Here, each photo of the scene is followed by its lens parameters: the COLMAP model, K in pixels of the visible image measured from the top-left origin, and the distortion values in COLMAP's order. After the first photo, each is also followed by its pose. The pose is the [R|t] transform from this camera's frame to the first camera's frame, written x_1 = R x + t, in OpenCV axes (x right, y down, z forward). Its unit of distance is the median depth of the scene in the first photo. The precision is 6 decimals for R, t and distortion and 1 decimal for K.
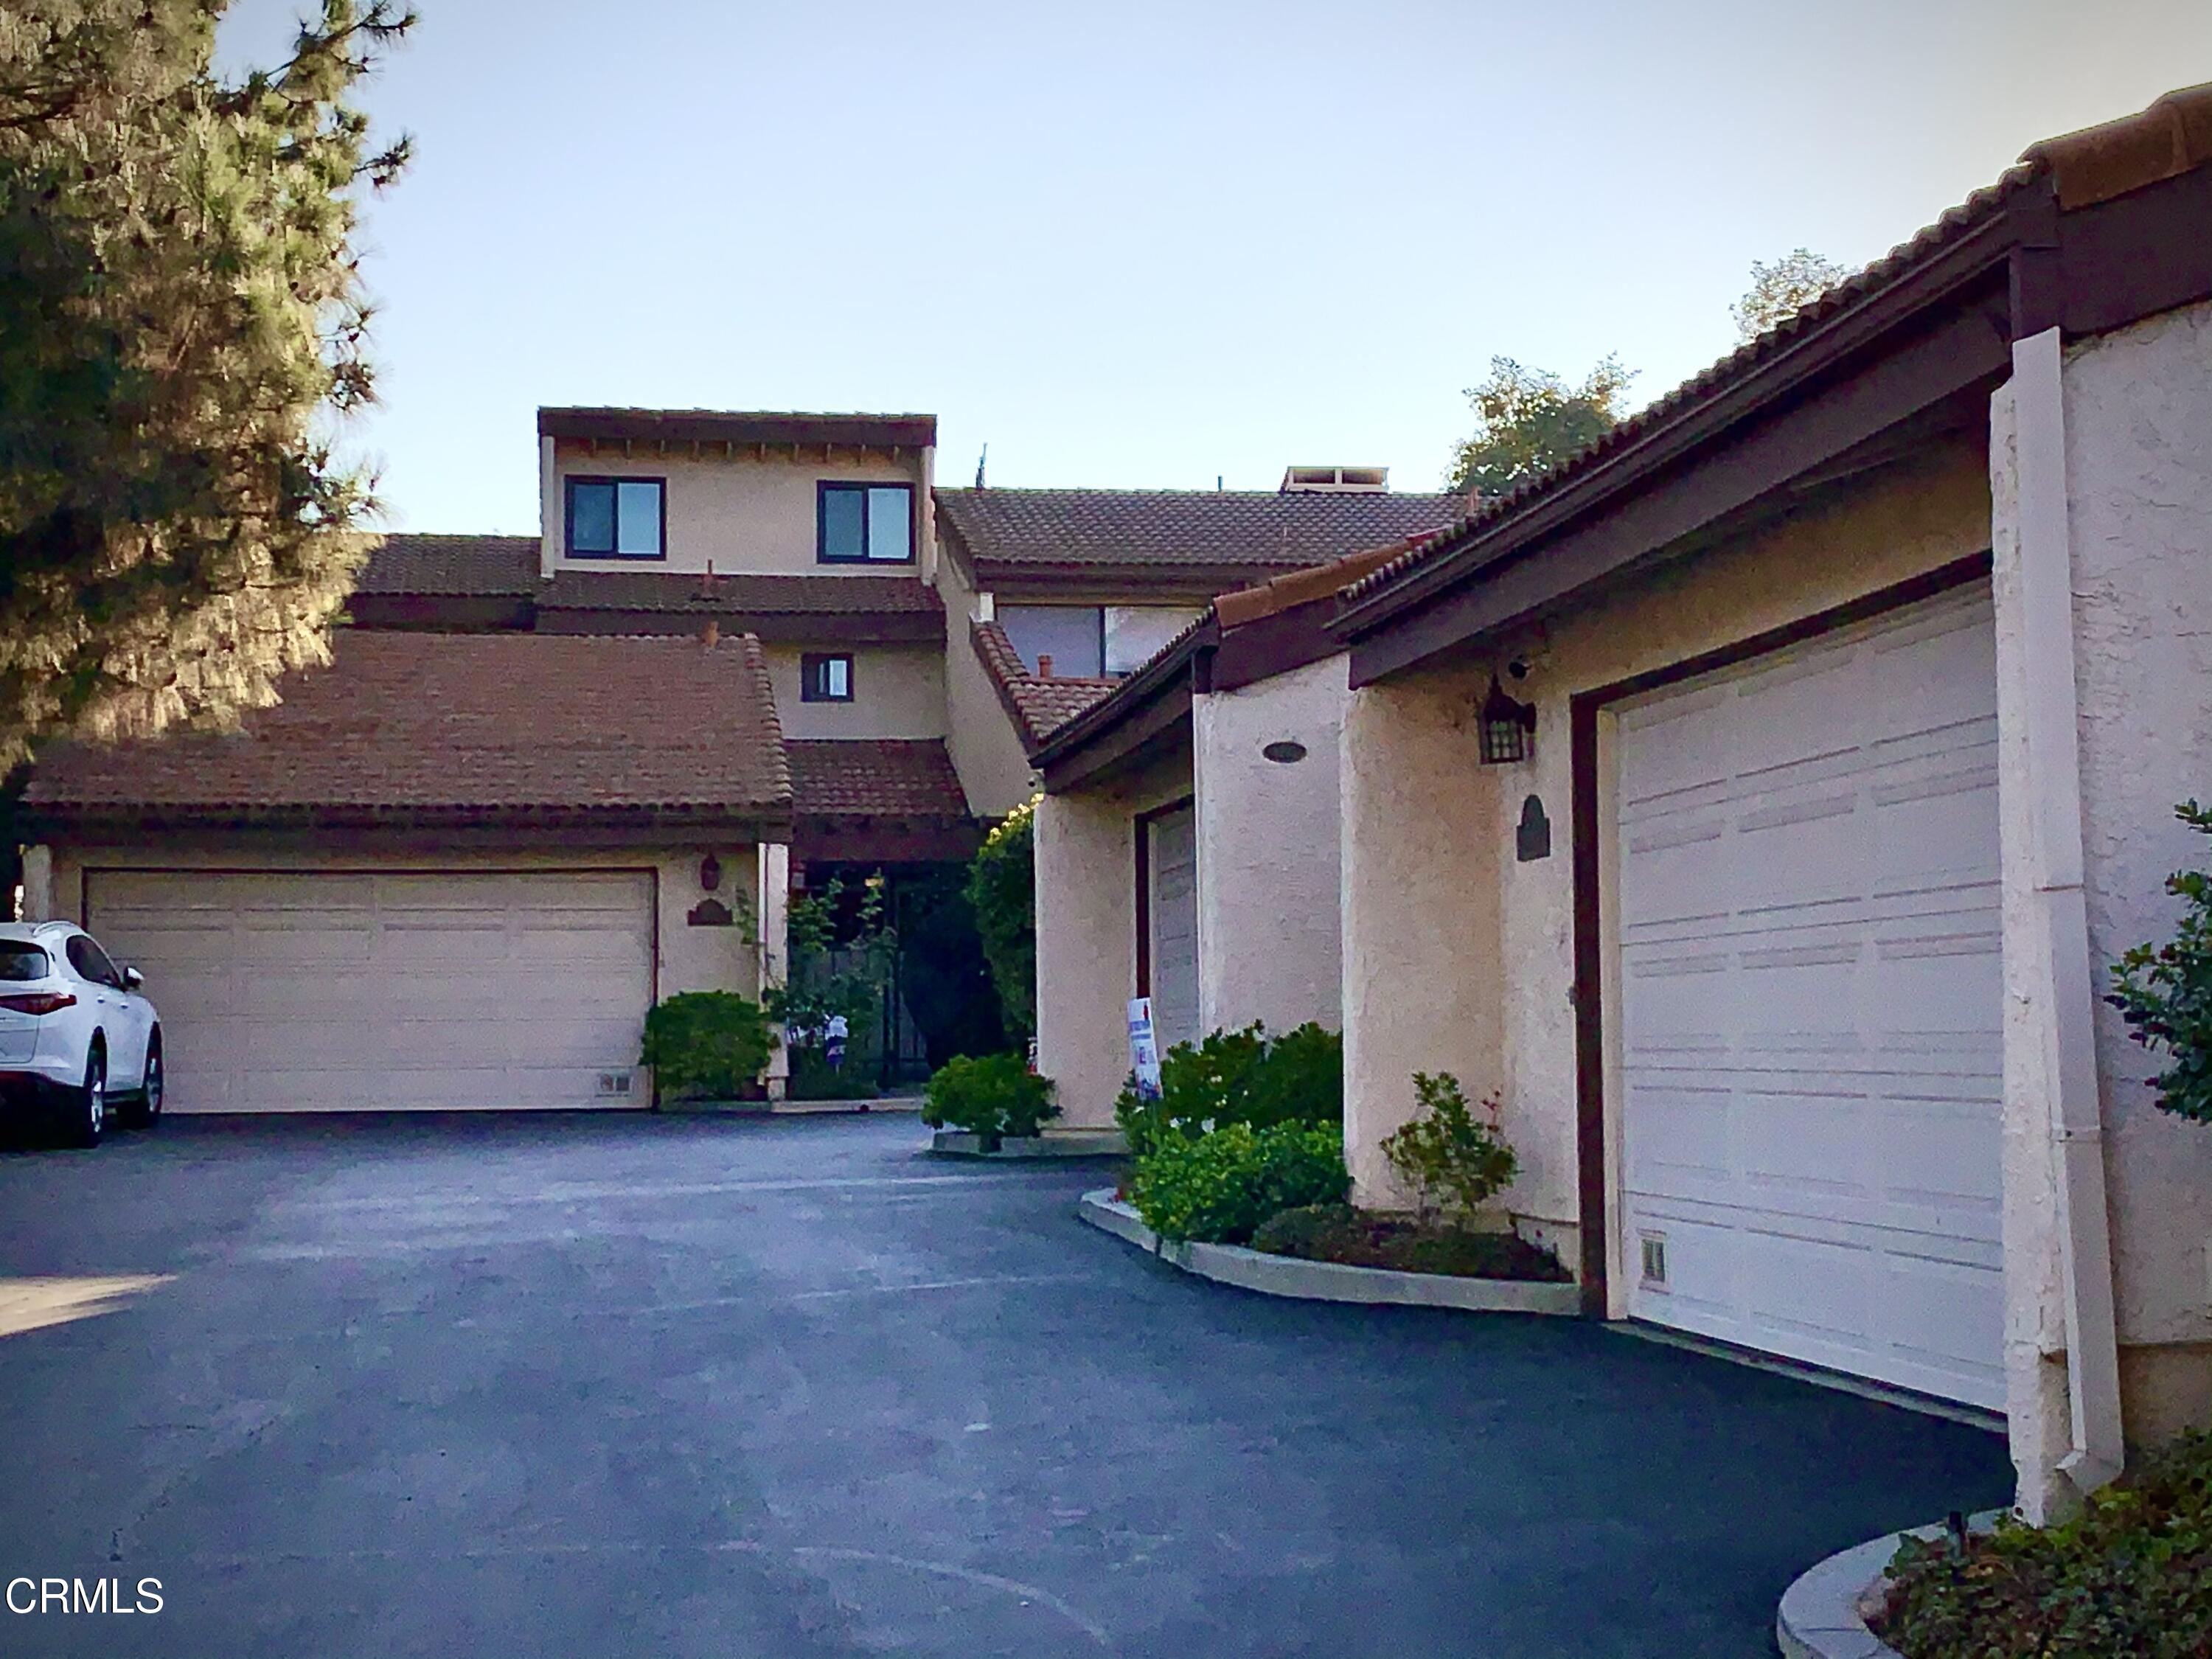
lens RADIAL K [[3052.3, 0, 1106.0], [0, 3052.3, 829.5], [0, 0, 1]] dist [-0.000517, -0.001205]
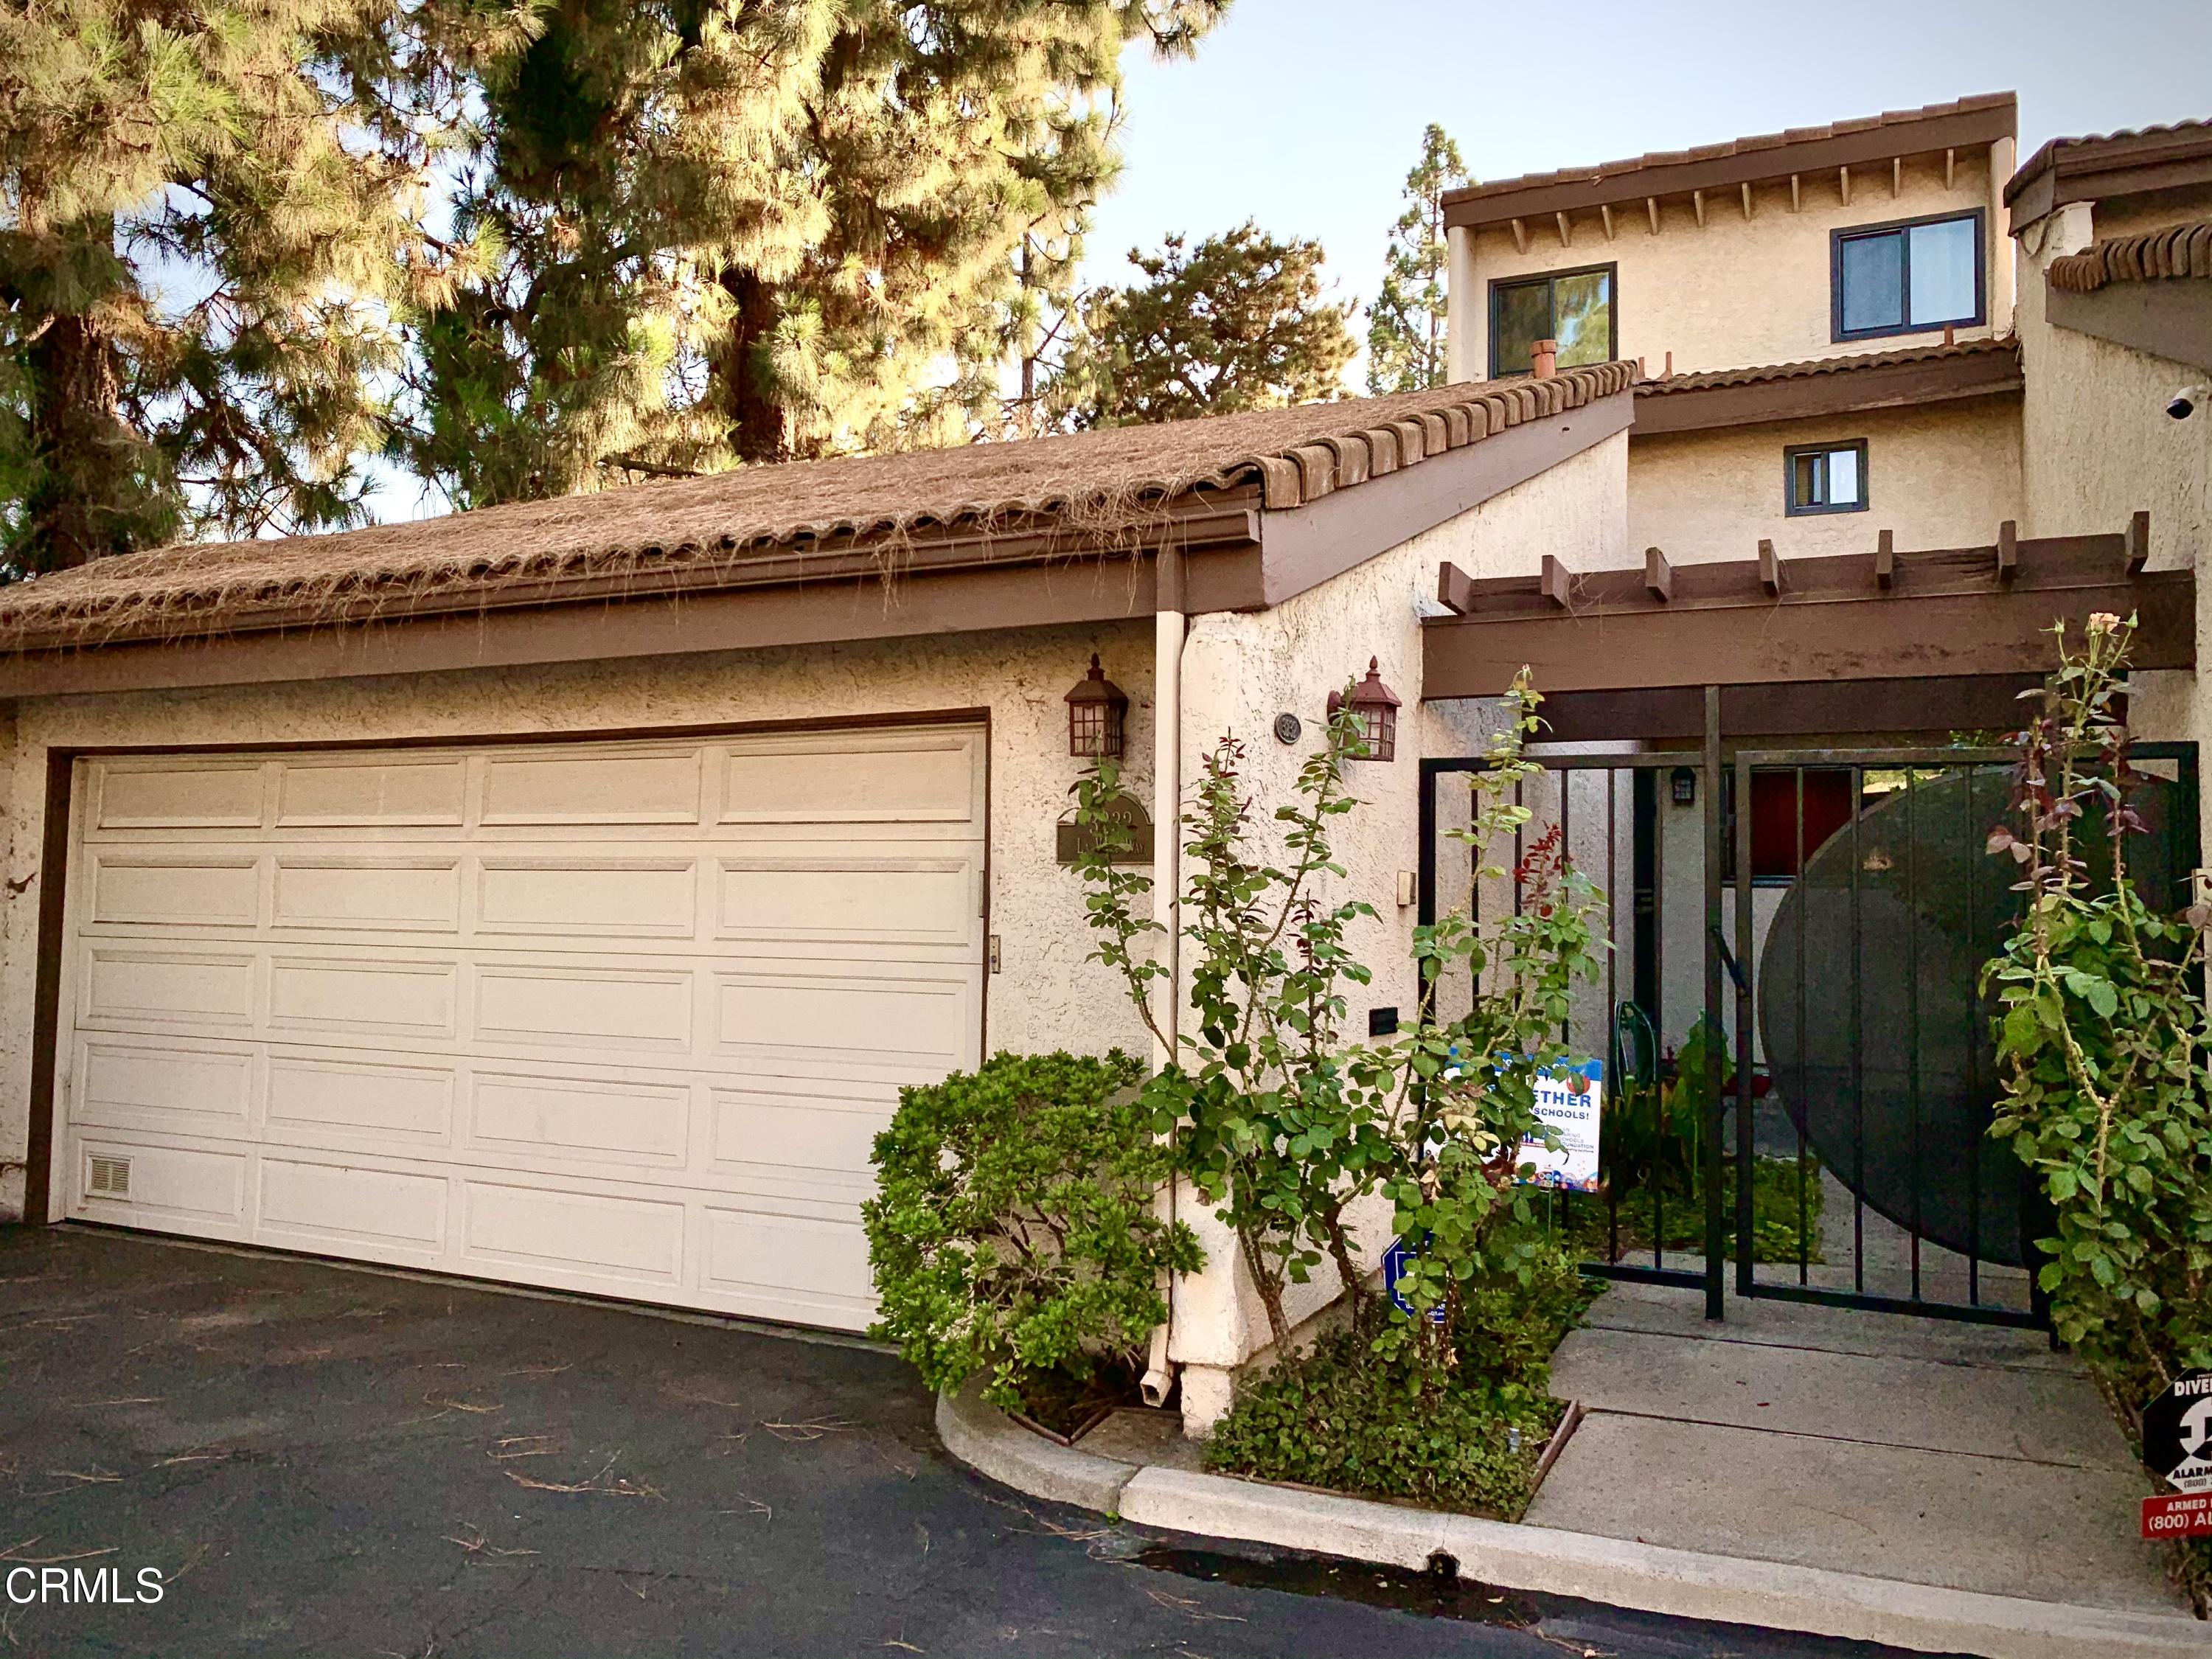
lens RADIAL K [[1658.7, 0, 1103.6], [0, 1658.7, 799.9], [0, 0, 1]] dist [0.003621, 0.005660]
pose [[0.820439, -0.012915, -0.571588, -0.013179], [0.019271, 0.999801, 0.005070, 0.016541], [0.571409, -0.015174, 0.820525, 0.606094]]
